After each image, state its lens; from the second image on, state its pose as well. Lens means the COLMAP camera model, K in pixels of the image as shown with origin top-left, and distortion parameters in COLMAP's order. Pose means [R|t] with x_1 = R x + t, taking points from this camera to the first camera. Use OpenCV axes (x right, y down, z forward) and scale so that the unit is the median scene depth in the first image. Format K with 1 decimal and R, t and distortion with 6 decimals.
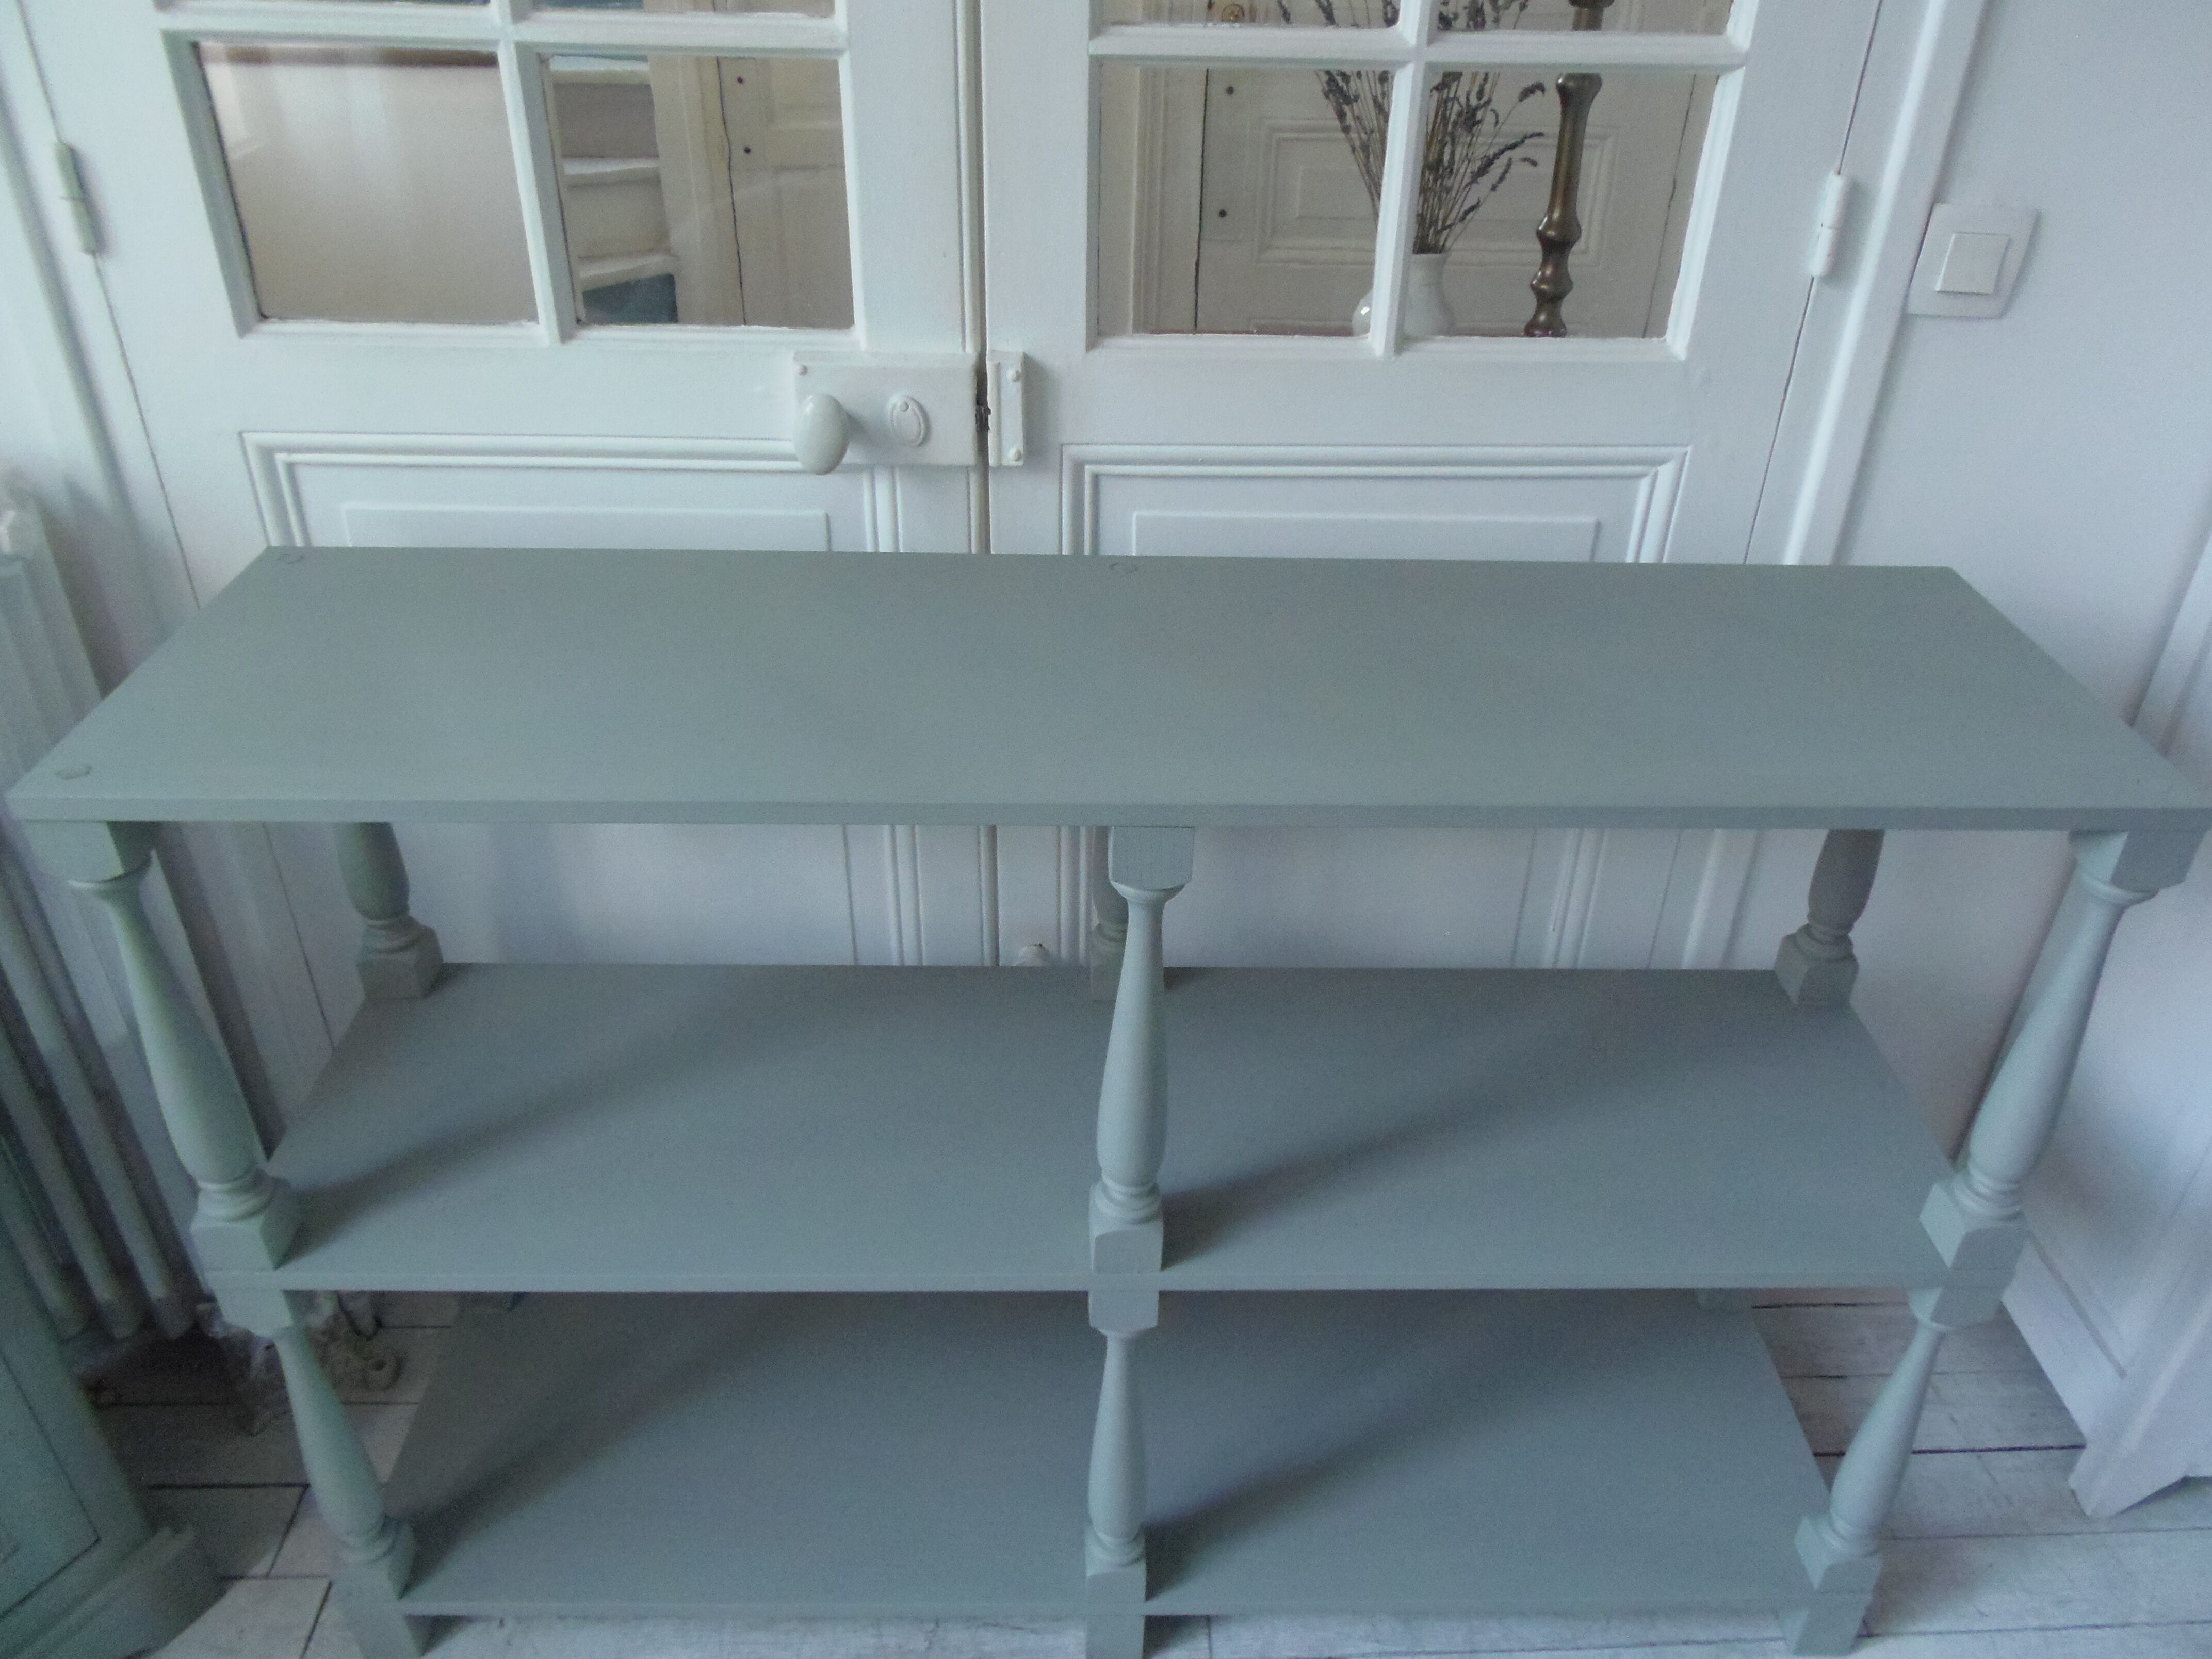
lens RADIAL K [[1629.5, 0, 1127.1], [0, 1629.5, 781.4], [0, 0, 1]] dist [-0.008911, -0.006044]
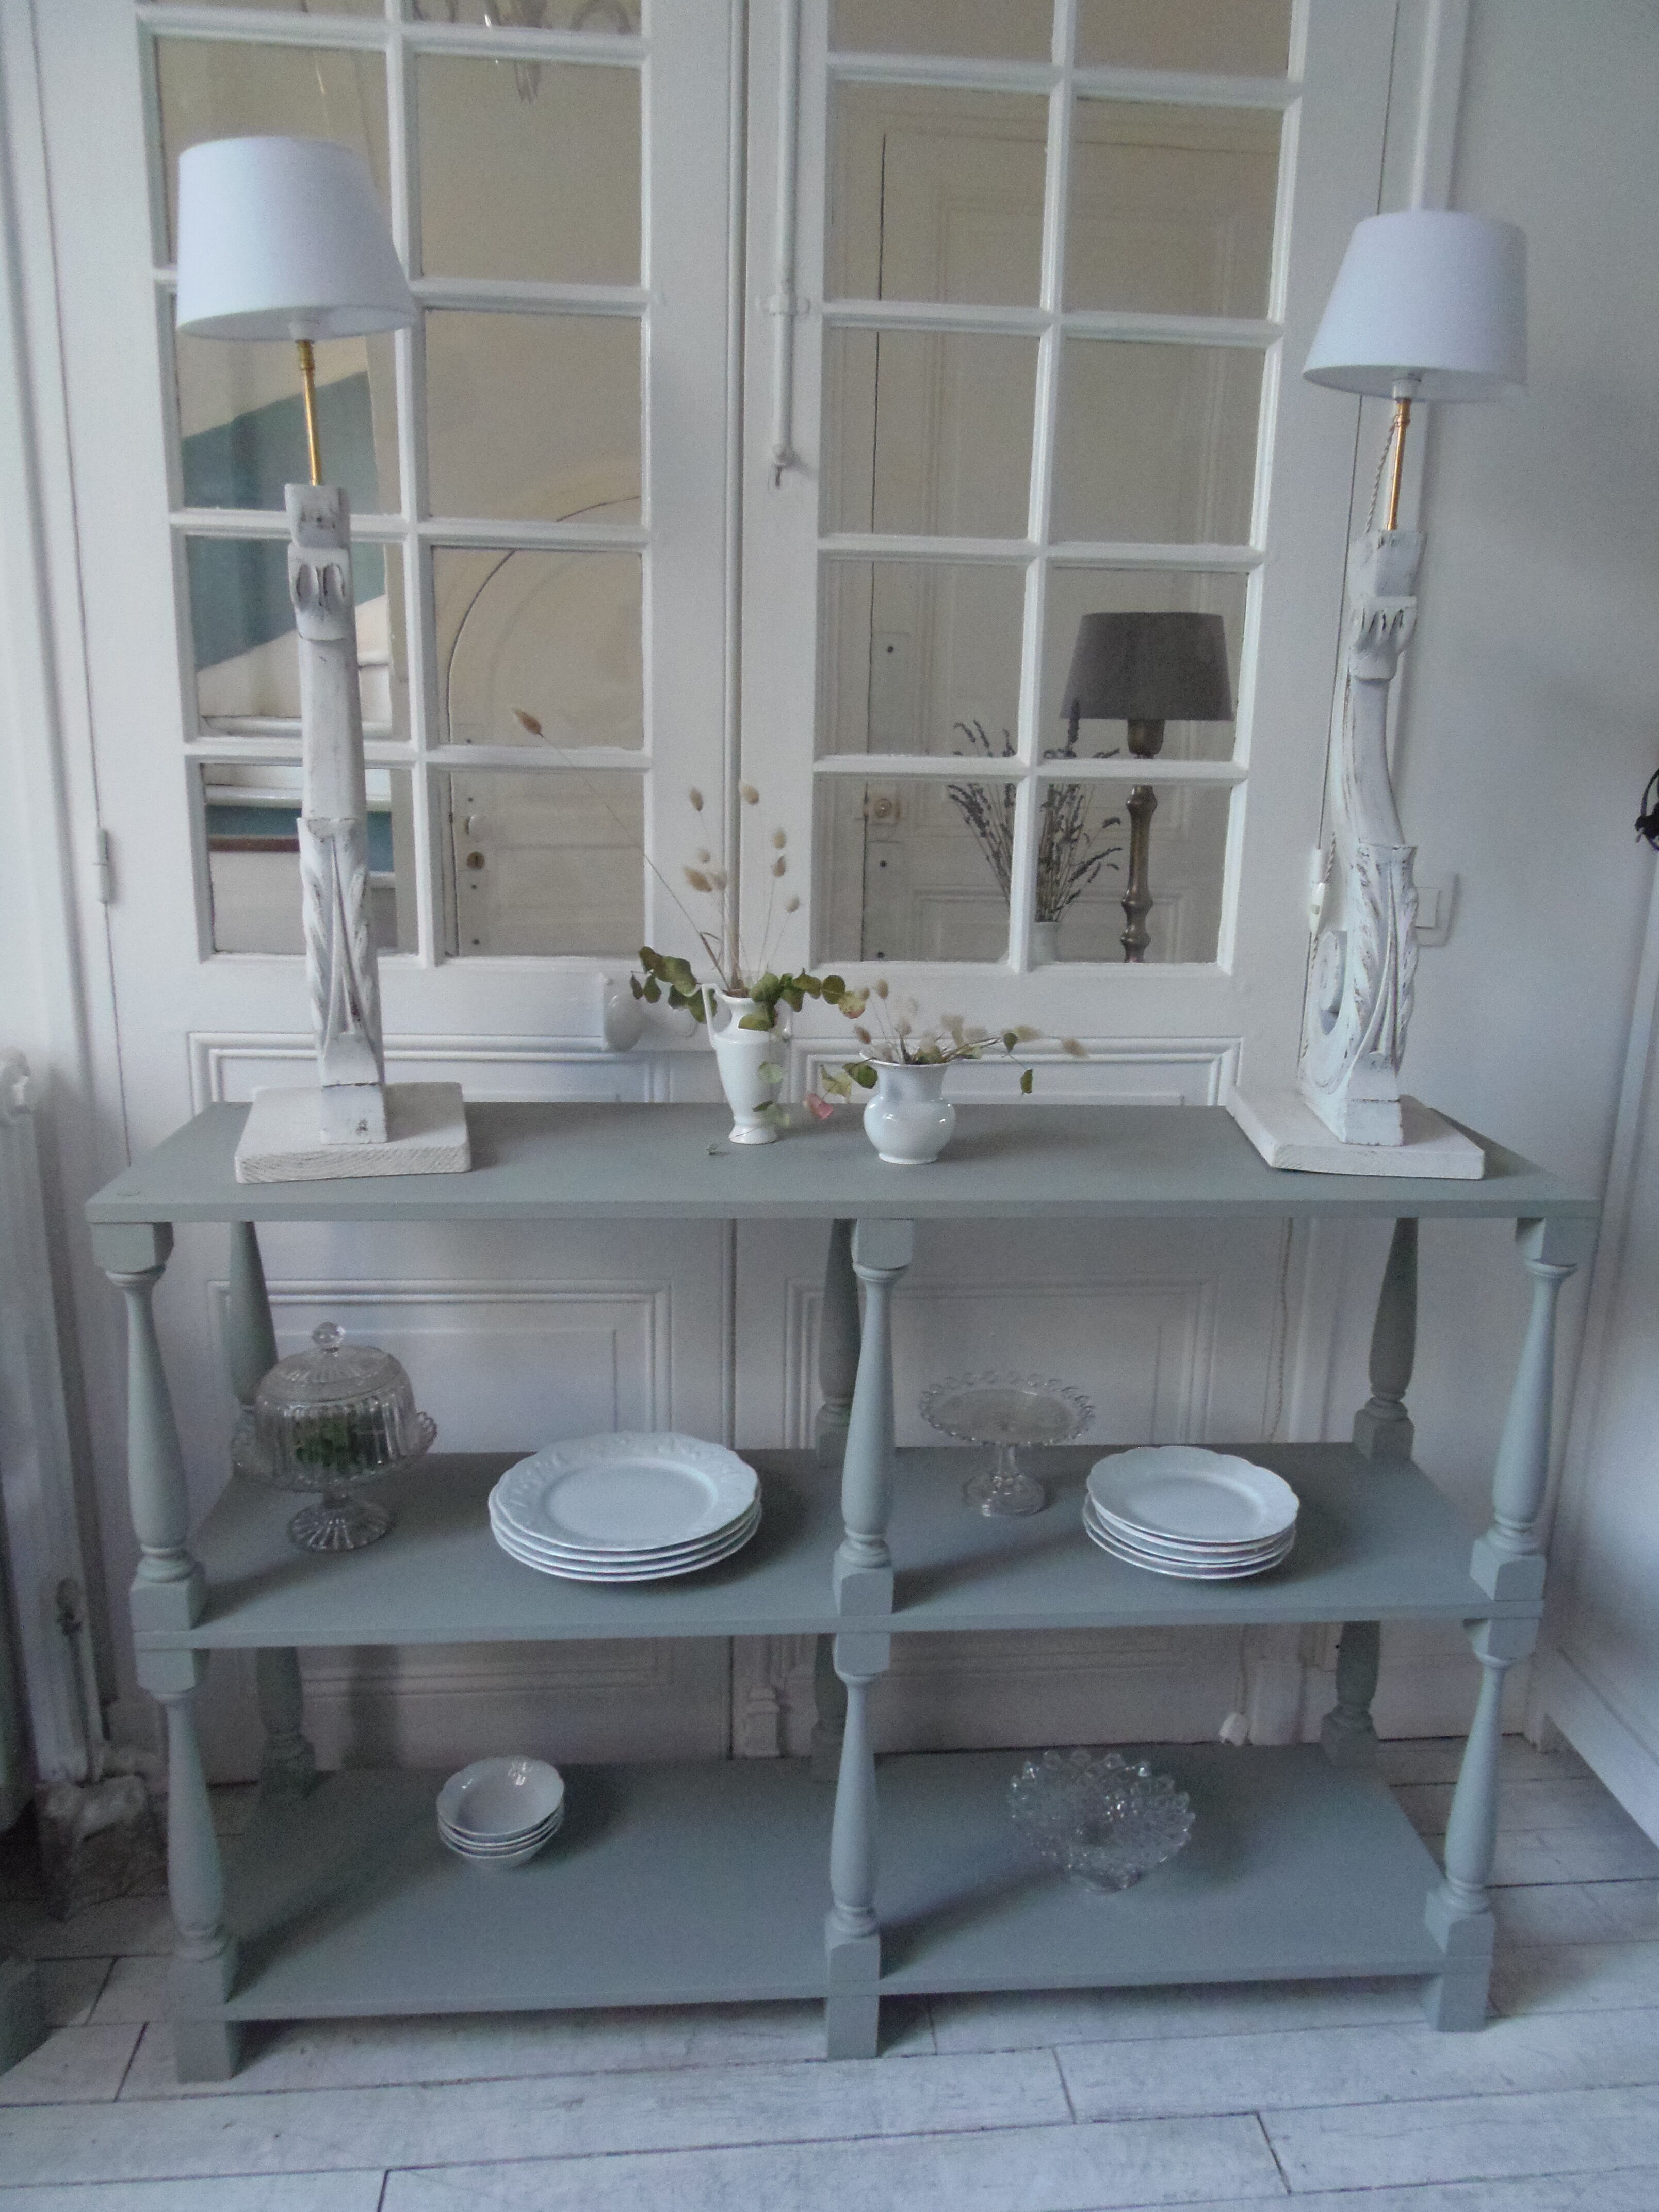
lens RADIAL K [[1629.5, 0, 844.2], [0, 1629.5, 1127.1], [0, 0, 1]] dist [-0.008911, -0.006044]
pose [[0.998428, -0.012620, 0.054615, -0.070518], [0.028203, 0.955116, -0.294885, 0.267479], [-0.048442, 0.295962, 0.953971, -0.289781]]
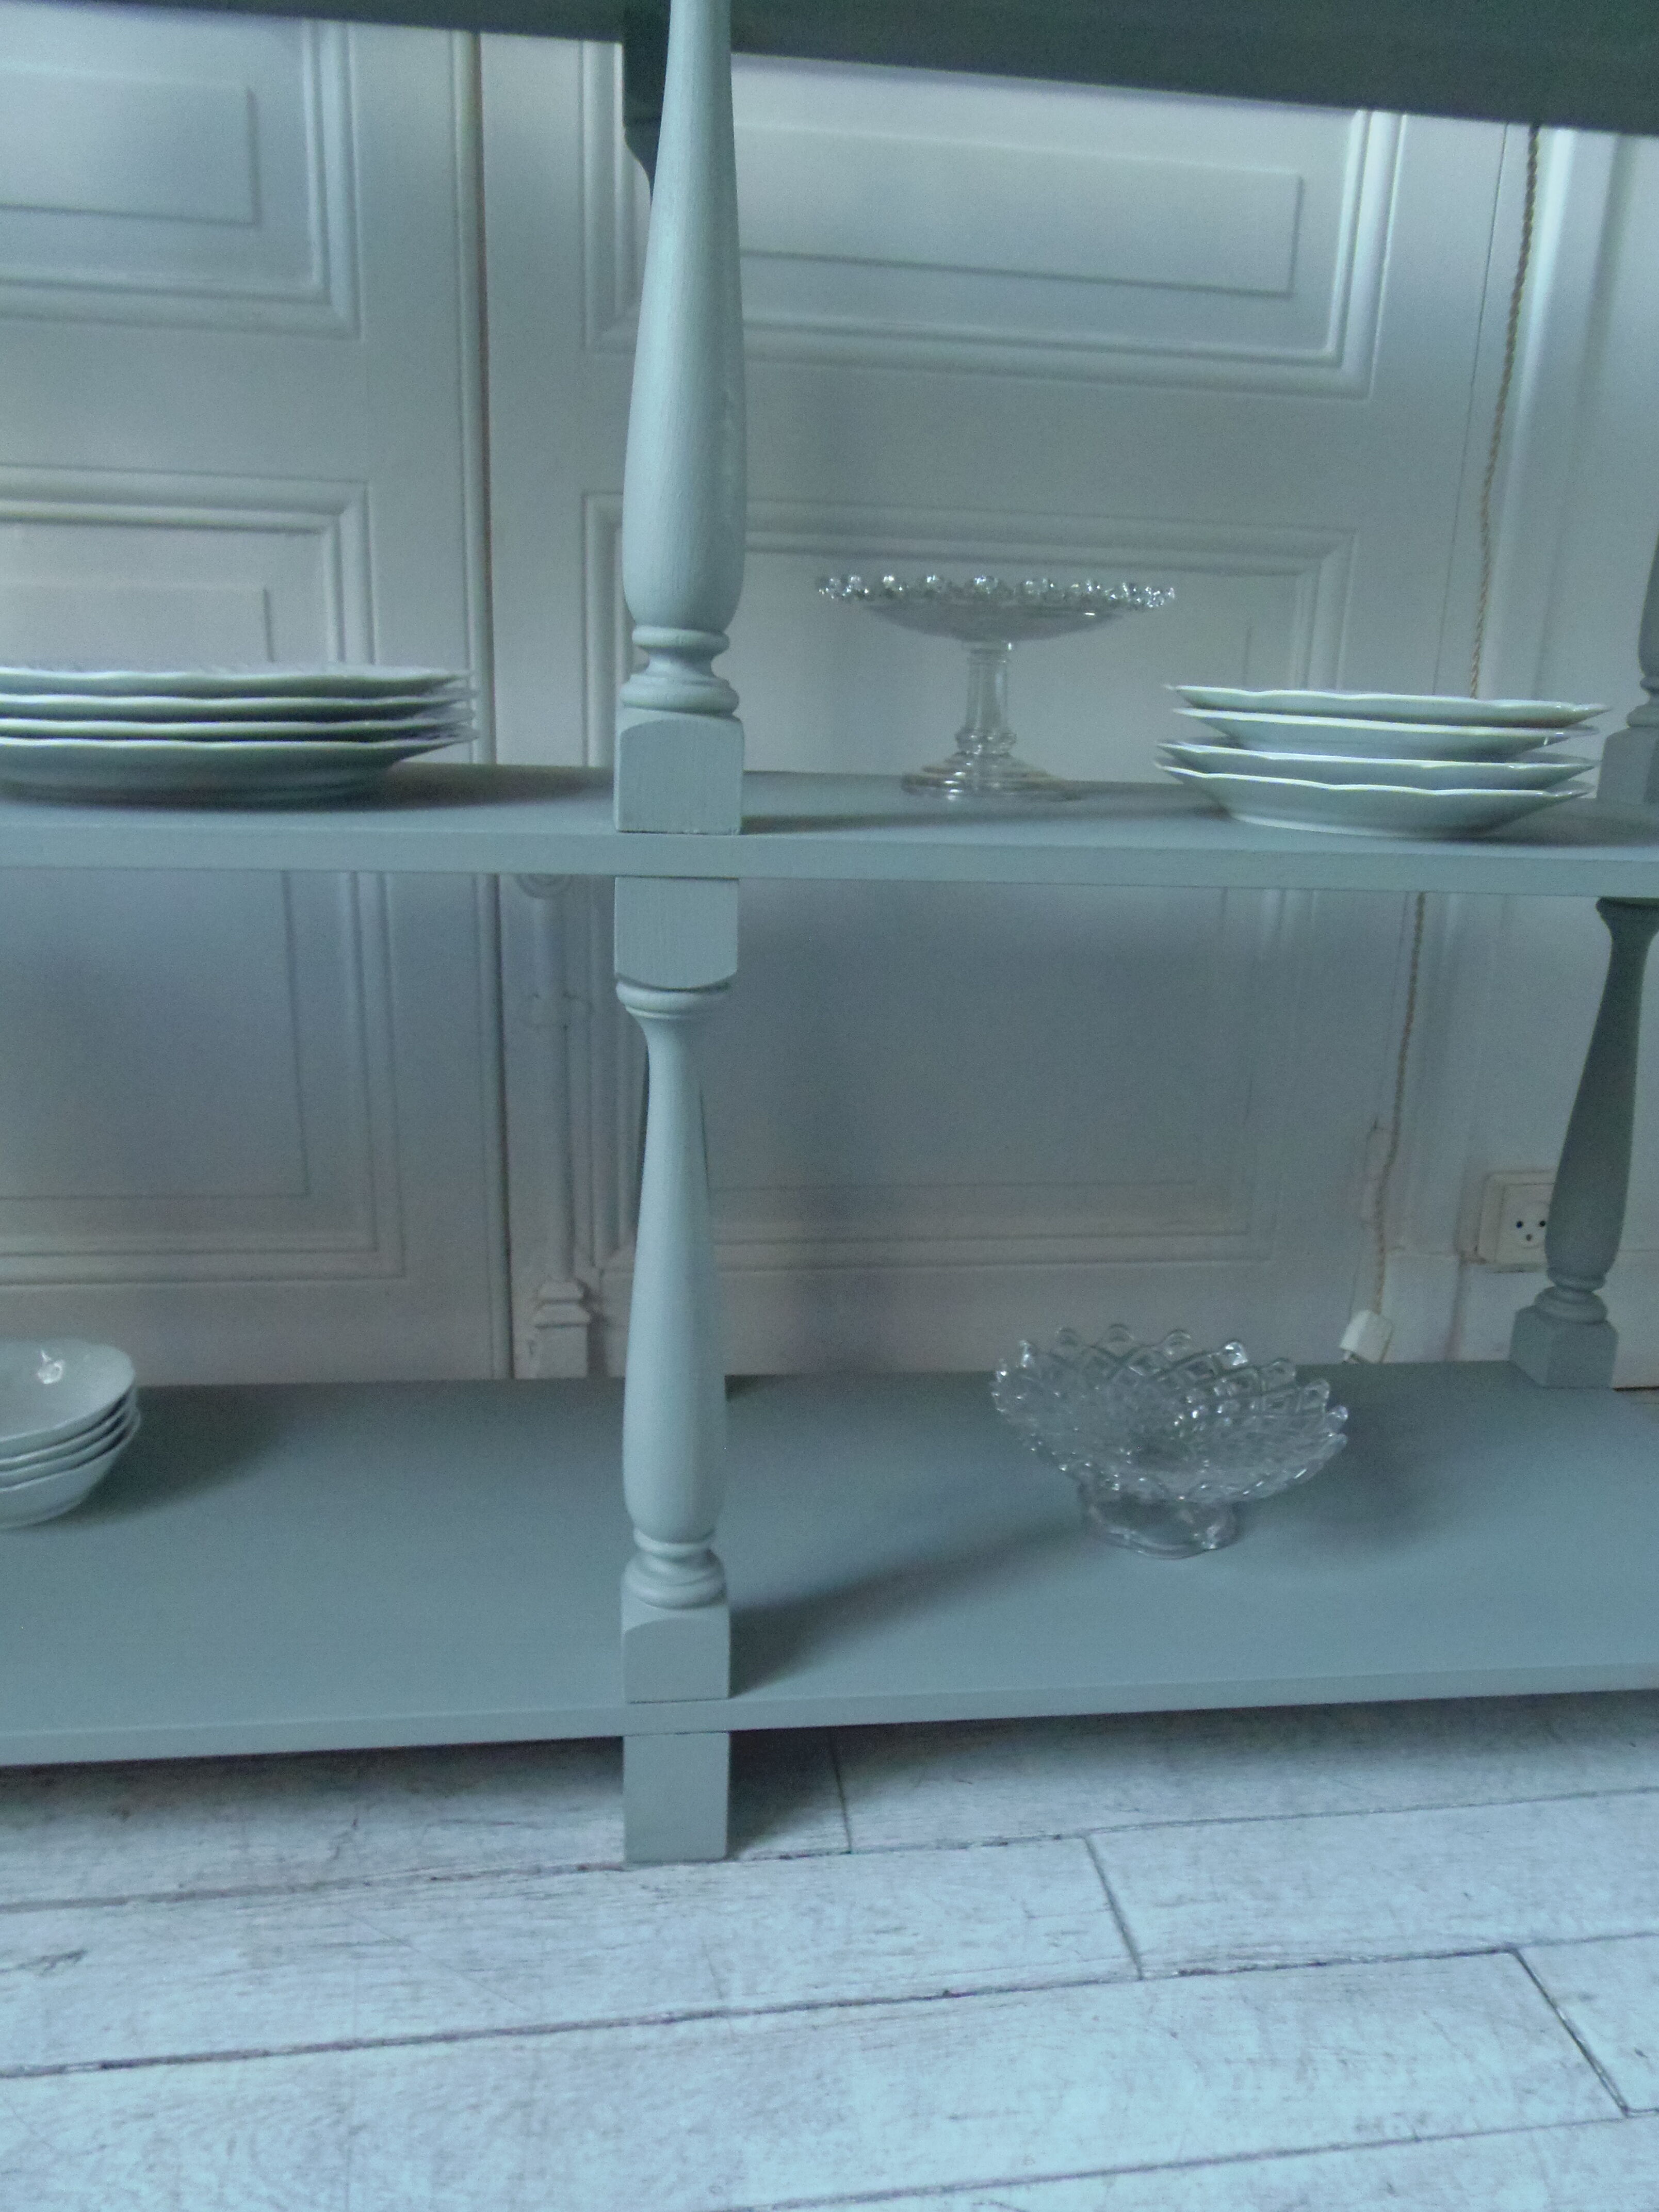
lens RADIAL K [[1629.5, 0, 856.2], [0, 1629.5, 1133.4], [0, 0, 1]] dist [-0.008911, -0.006044]
pose [[0.995069, -0.015303, 0.097997, 0.002687], [0.039718, 0.966829, -0.252319, 0.466059], [-0.090885, 0.254967, 0.962669, 0.417914]]
